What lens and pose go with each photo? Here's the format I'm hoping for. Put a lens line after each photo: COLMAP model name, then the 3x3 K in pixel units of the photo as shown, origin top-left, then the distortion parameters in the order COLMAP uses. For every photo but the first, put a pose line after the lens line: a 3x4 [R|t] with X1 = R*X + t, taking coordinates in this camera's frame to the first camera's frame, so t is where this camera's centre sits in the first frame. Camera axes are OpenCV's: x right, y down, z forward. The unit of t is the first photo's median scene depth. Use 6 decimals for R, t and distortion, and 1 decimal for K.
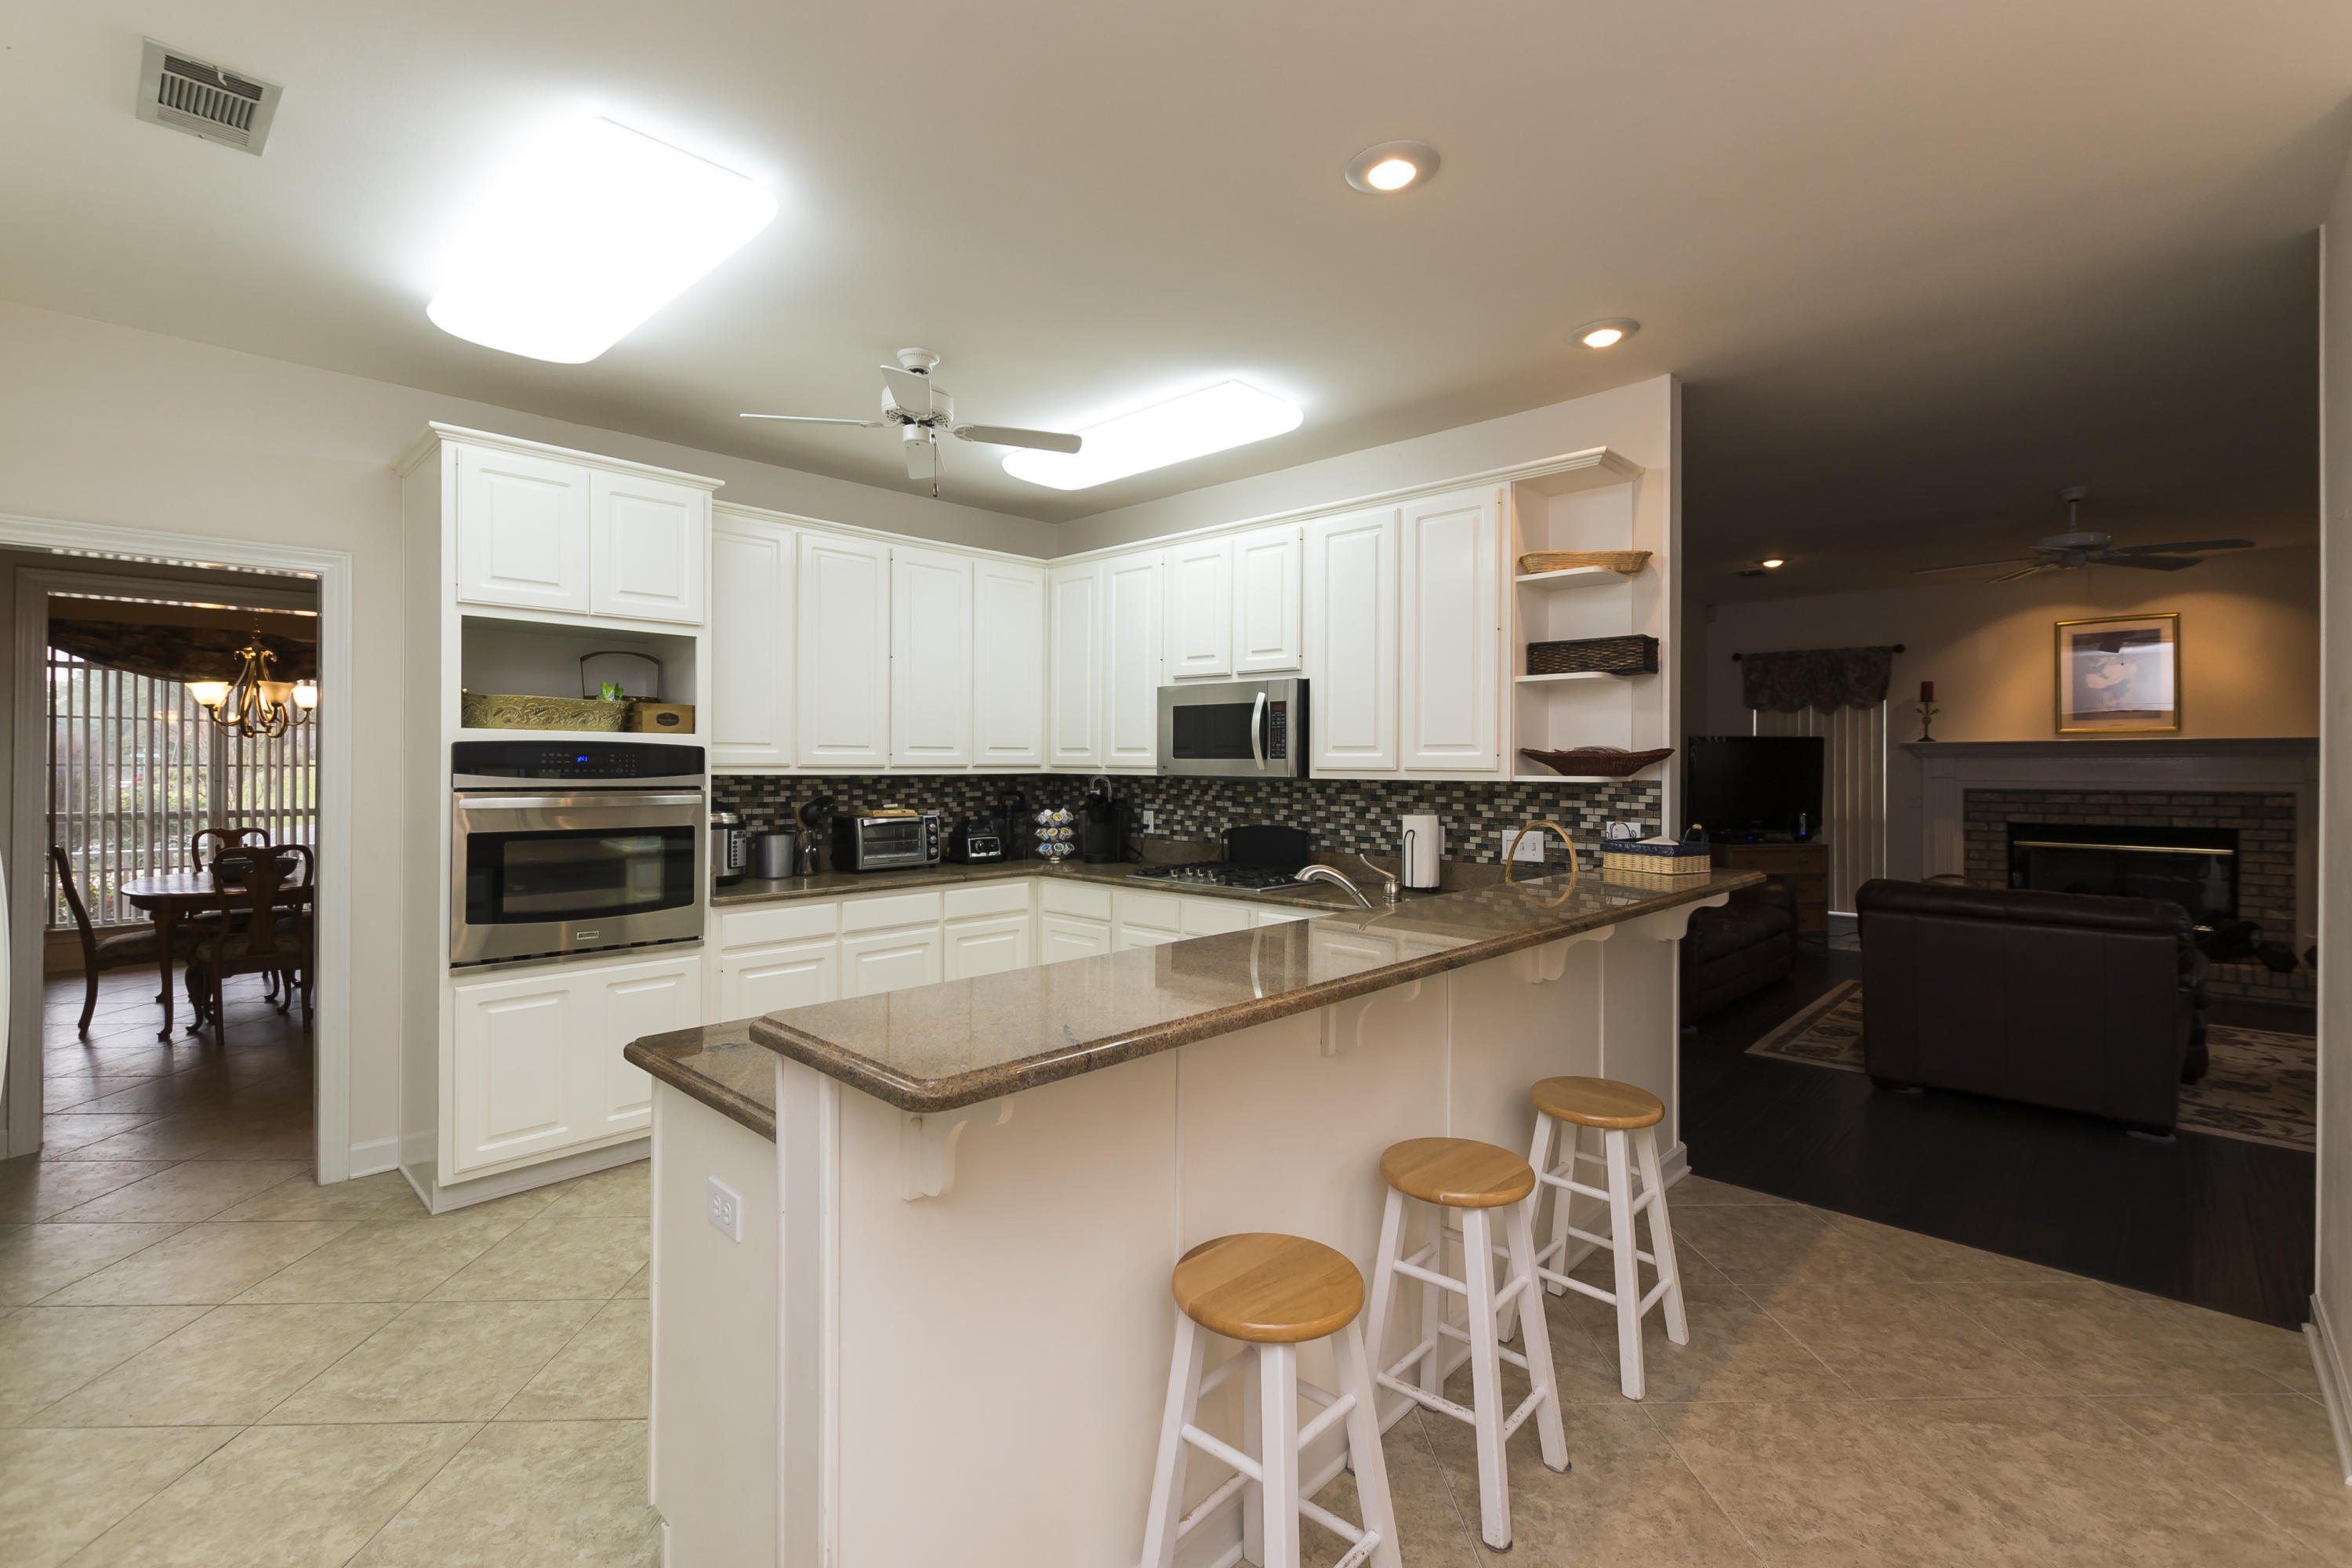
lens RADIAL K [[1025.1, 0, 1183.8], [0, 1025.1, 766.2], [0, 0, 1]] dist [0.001275, -0.001305]
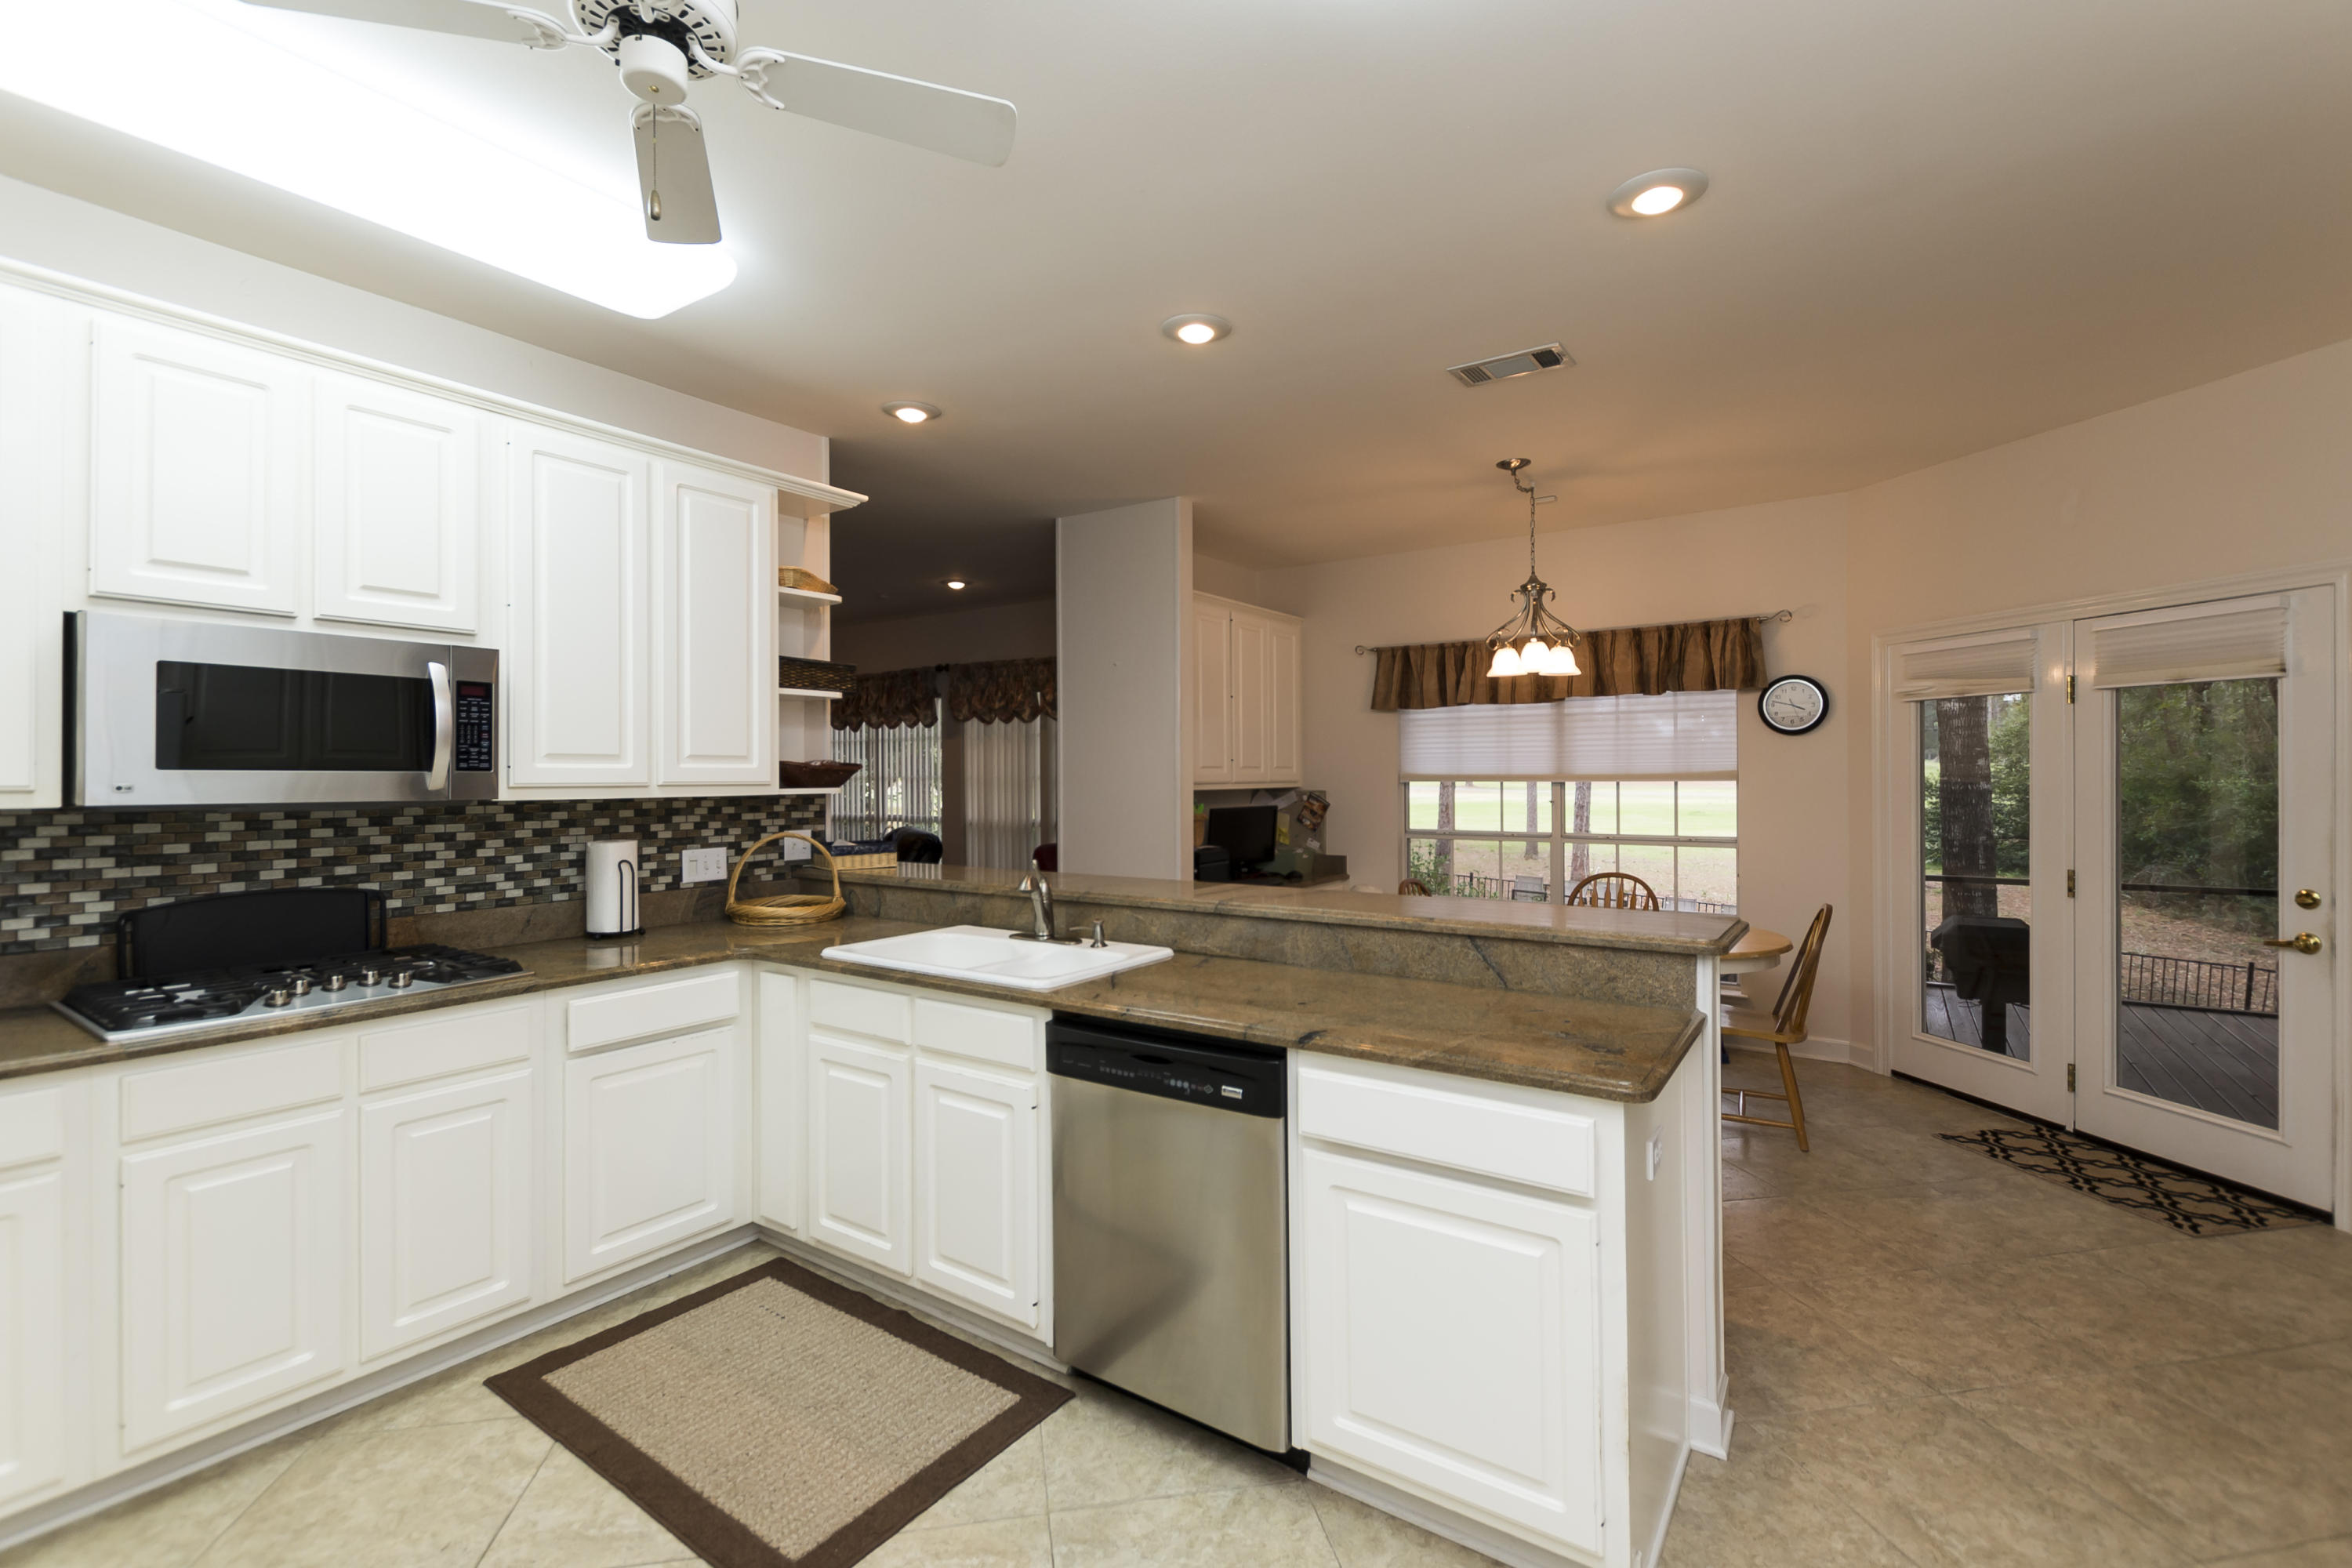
lens RADIAL K [[1025.1, 0, 1163.2], [0, 1025.1, 769.3], [0, 0, 1]] dist [0.001275, -0.001305]
pose [[-0.149913, 0.002366, 0.988696, -0.515650], [0.004298, 0.999989, -0.001742, -0.004699], [-0.988690, 0.003988, -0.149922, 0.573401]]
